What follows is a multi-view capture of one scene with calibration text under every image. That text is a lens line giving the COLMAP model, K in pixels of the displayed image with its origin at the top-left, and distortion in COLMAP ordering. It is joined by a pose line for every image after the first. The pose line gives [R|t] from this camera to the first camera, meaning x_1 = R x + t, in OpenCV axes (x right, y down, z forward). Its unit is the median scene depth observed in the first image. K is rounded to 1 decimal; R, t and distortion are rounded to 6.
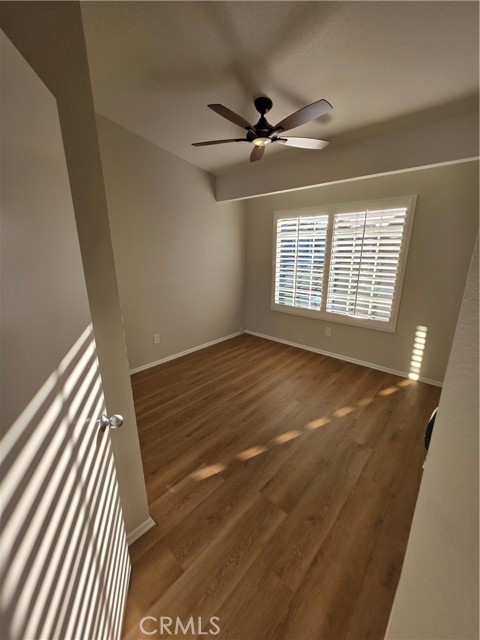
lens RADIAL K [[255.5, 0, 235.9], [0, 255.5, 317.6], [0, 0, 1]] dist [0.000074, 0.000078]
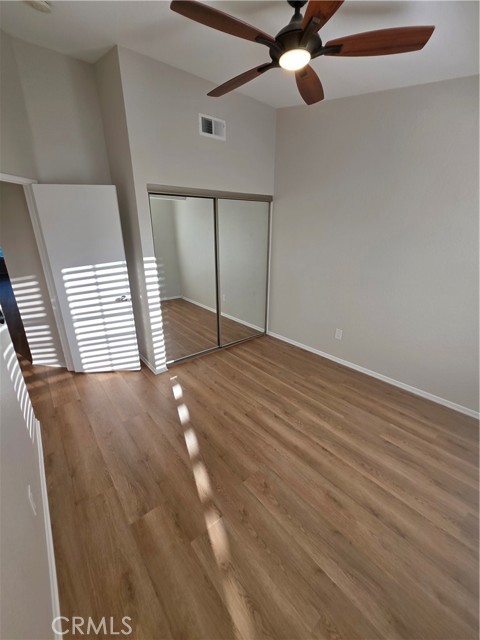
lens RADIAL K [[255.5, 0, 238.3], [0, 255.5, 318.9], [0, 0, 1]] dist [0.000074, 0.000078]
pose [[-0.130724, 0.329457, -0.935077, 0.724103], [-0.254045, 0.900549, 0.352807, -0.249286], [0.958318, 0.283672, -0.034026, 0.853849]]
